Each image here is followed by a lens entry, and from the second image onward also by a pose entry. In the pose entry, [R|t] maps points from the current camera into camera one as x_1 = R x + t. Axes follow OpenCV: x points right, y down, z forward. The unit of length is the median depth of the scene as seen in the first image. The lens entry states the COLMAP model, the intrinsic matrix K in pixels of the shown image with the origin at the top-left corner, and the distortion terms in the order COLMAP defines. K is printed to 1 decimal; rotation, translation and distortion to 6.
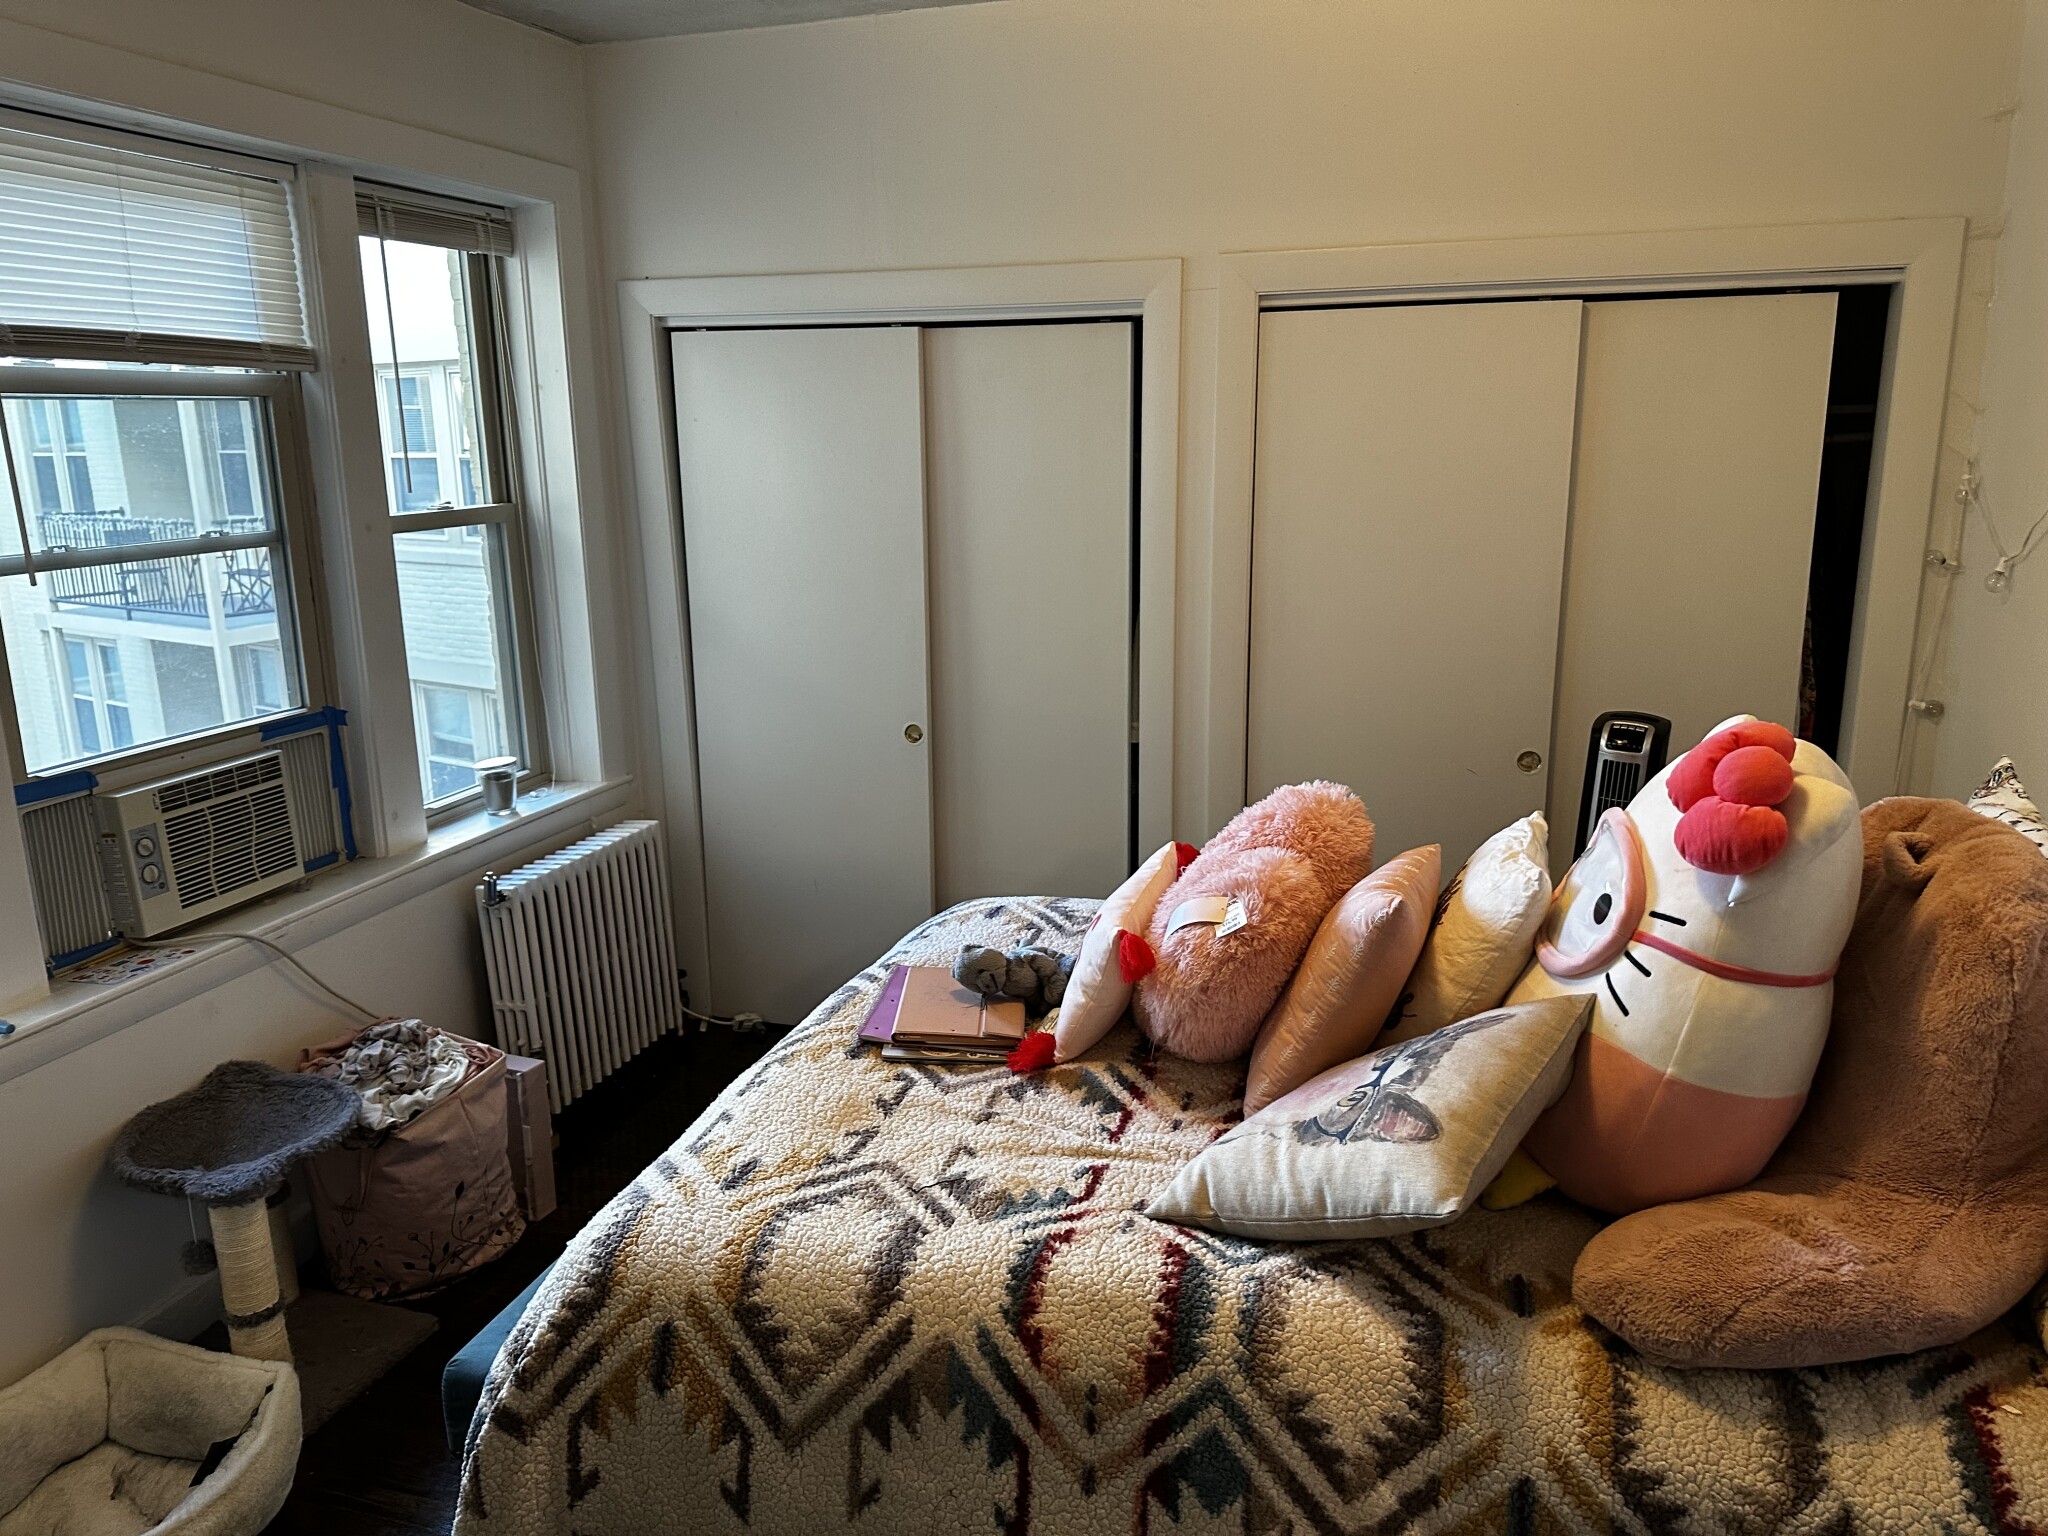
lens RADIAL K [[1435.9, 0, 1042.7], [0, 1435.9, 766.5], [0, 0, 1]] dist [0.057903, -0.073091]
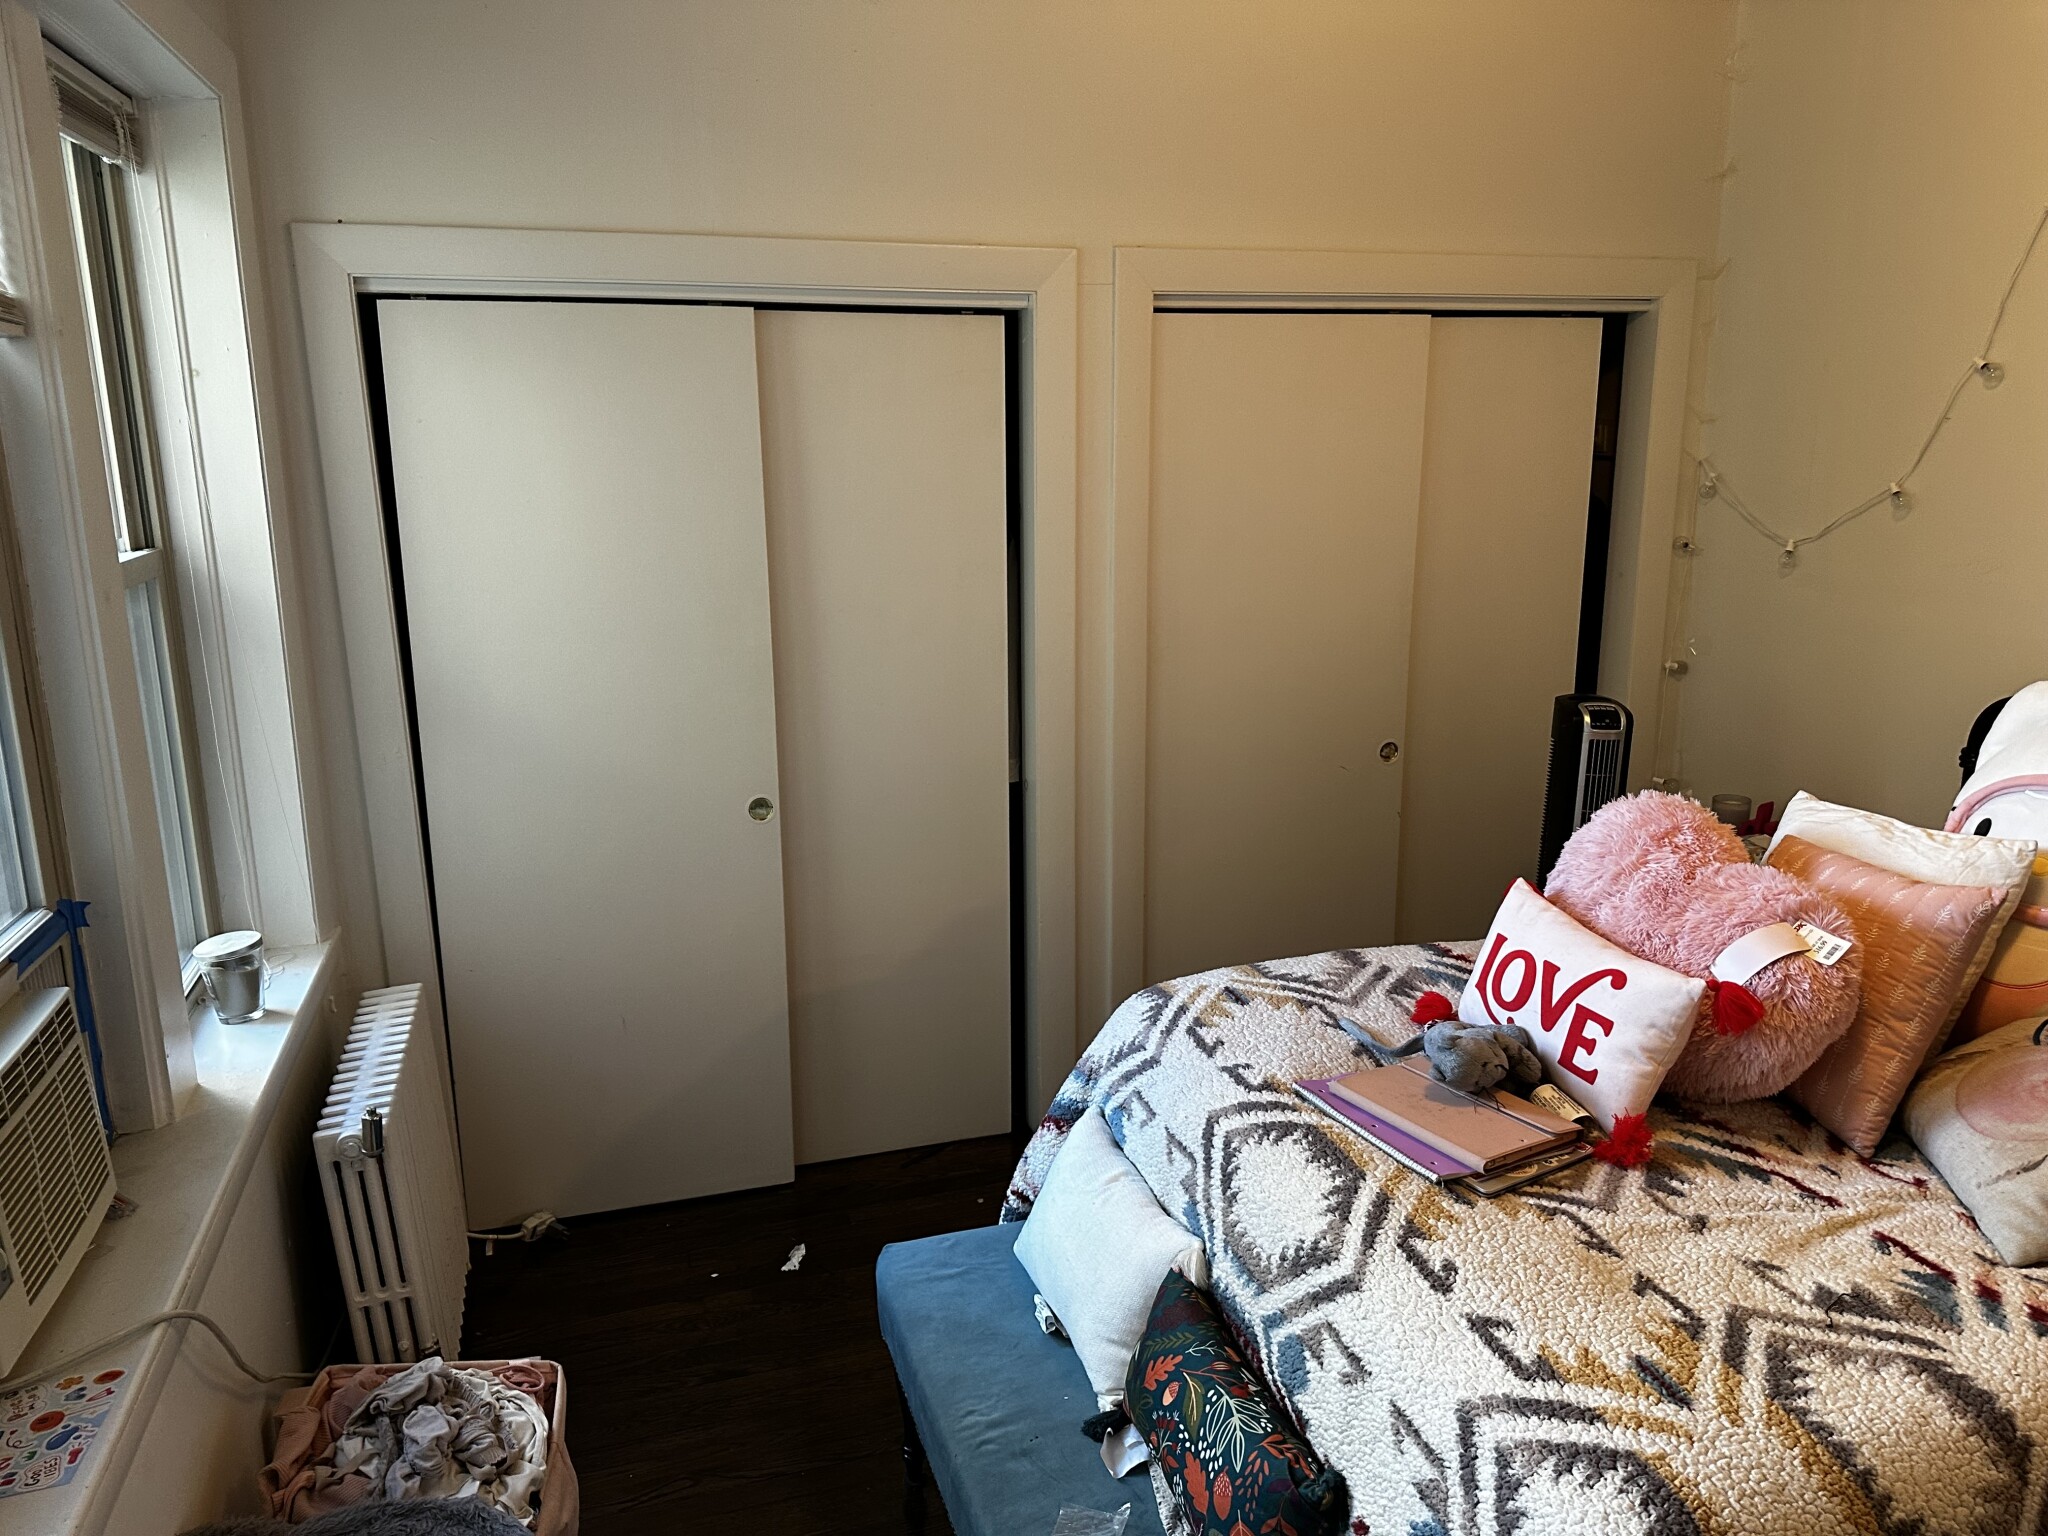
lens RADIAL K [[1435.9, 0, 1030.5], [0, 1435.9, 762.1], [0, 0, 1]] dist [0.057903, -0.073091]
pose [[0.827816, -0.125095, 0.546874, -0.559216], [0.128380, 0.991196, 0.032400, -0.077597], [-0.546112, 0.043387, 0.836588, 0.323292]]
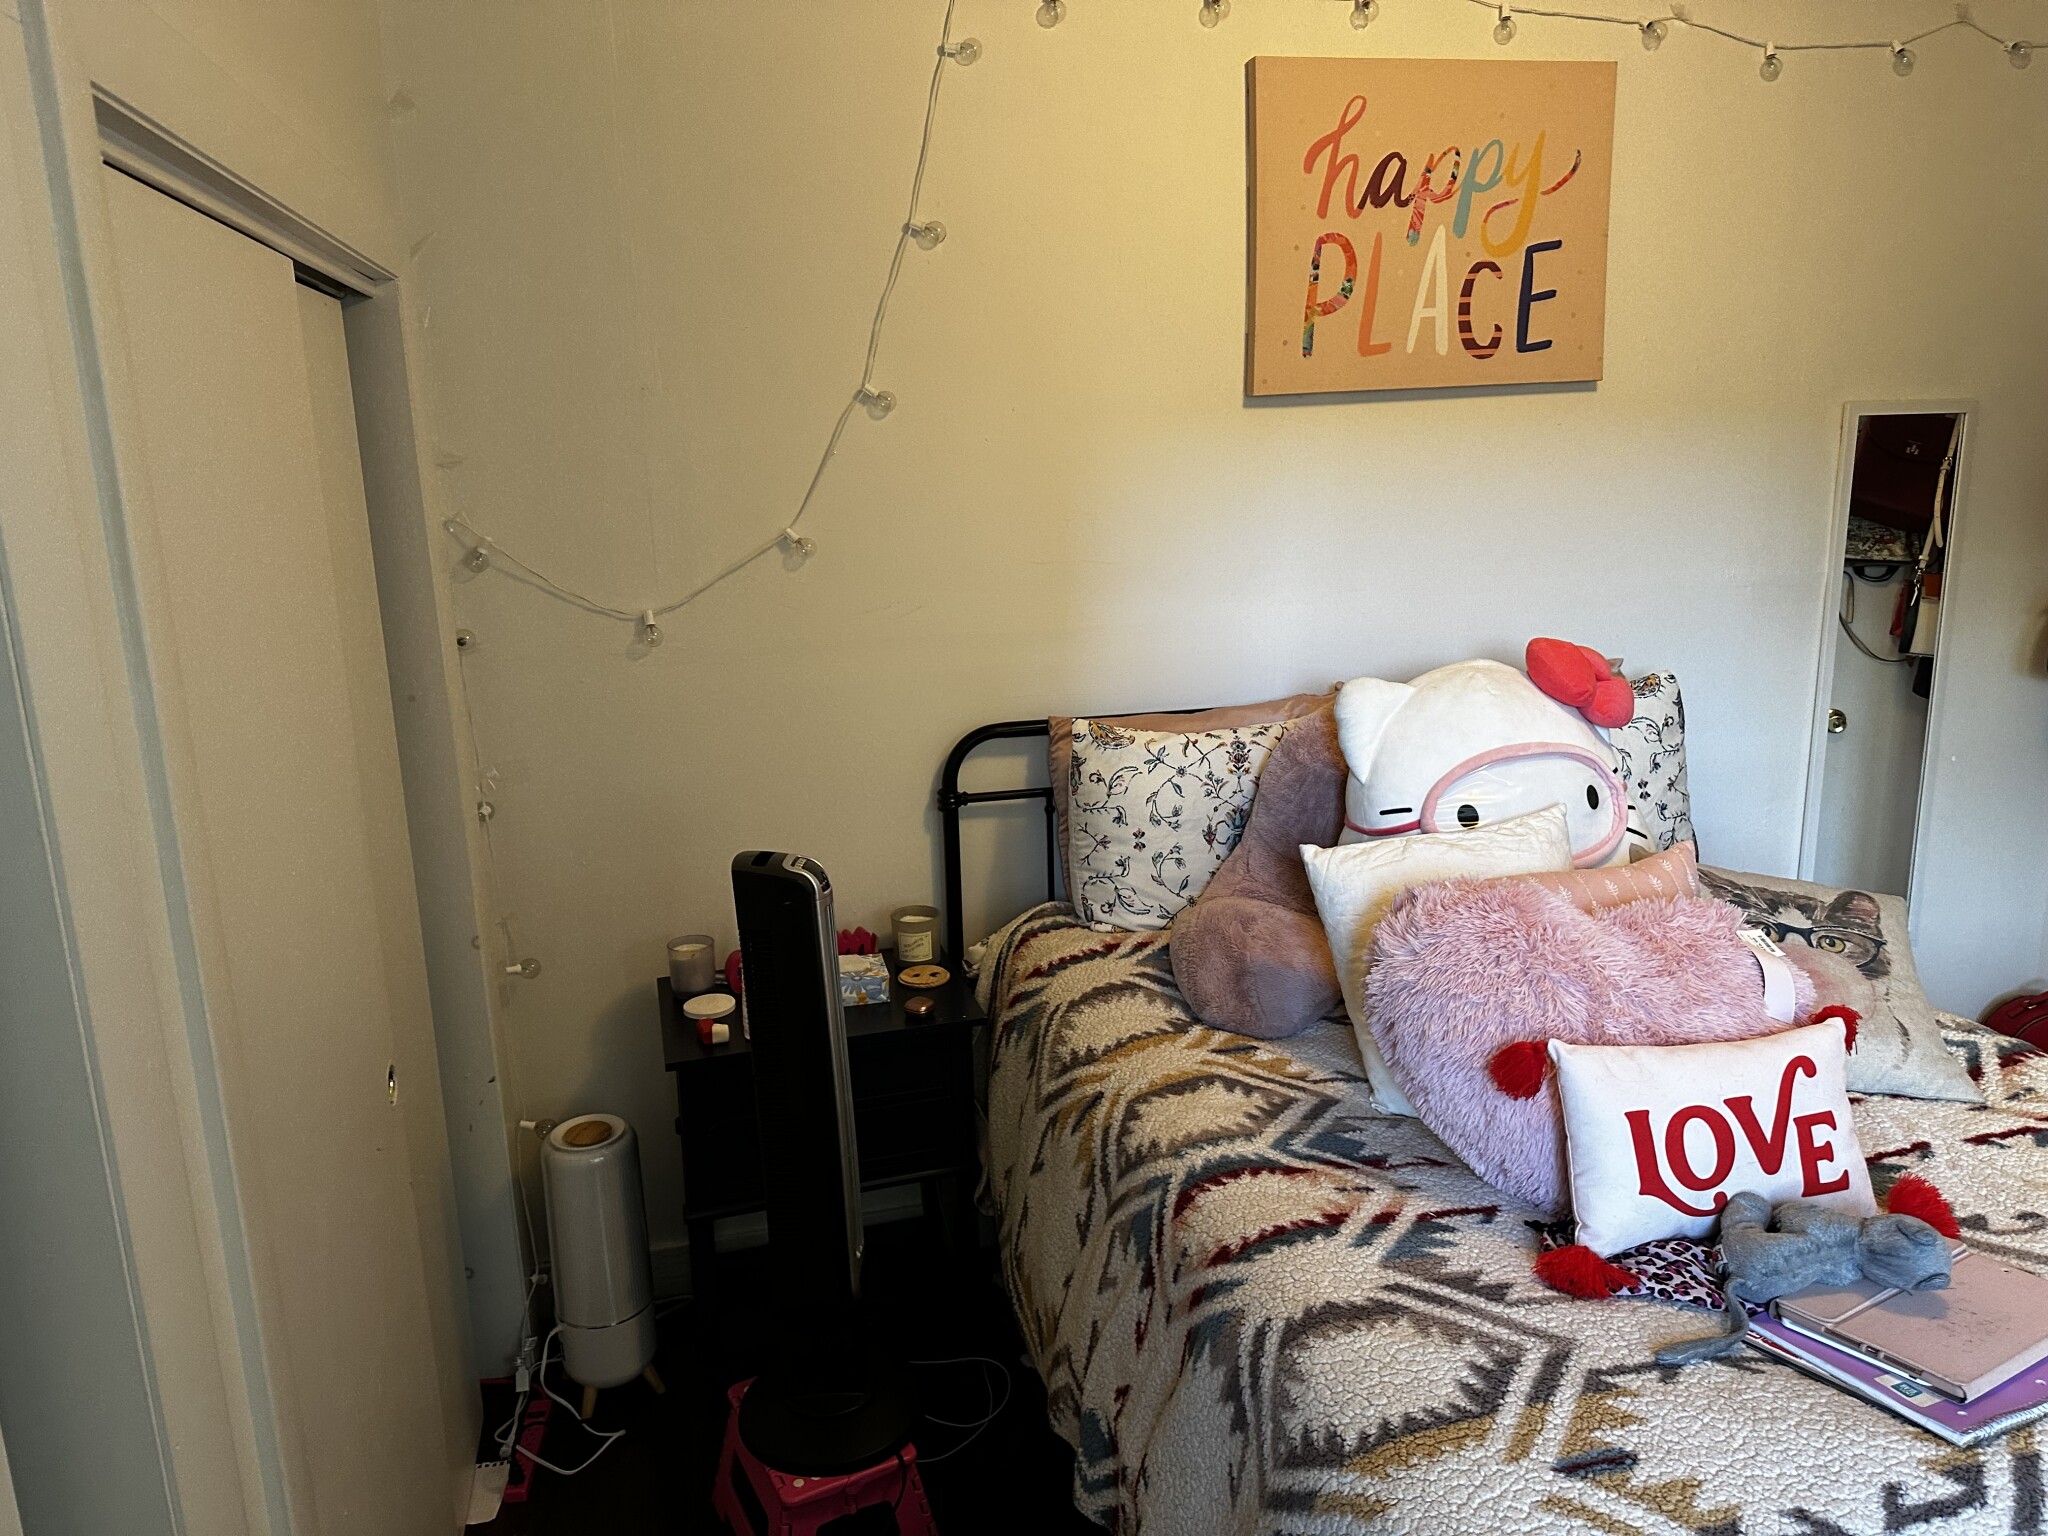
lens RADIAL K [[1435.9, 0, 1003.7], [0, 1435.9, 769.7], [0, 0, 1]] dist [0.057903, -0.073091]
pose [[-0.494301, -0.166515, 0.853193, -0.290706], [0.238678, 0.917765, 0.317397, -0.290958], [-0.835882, 0.360528, -0.413909, 1.214767]]
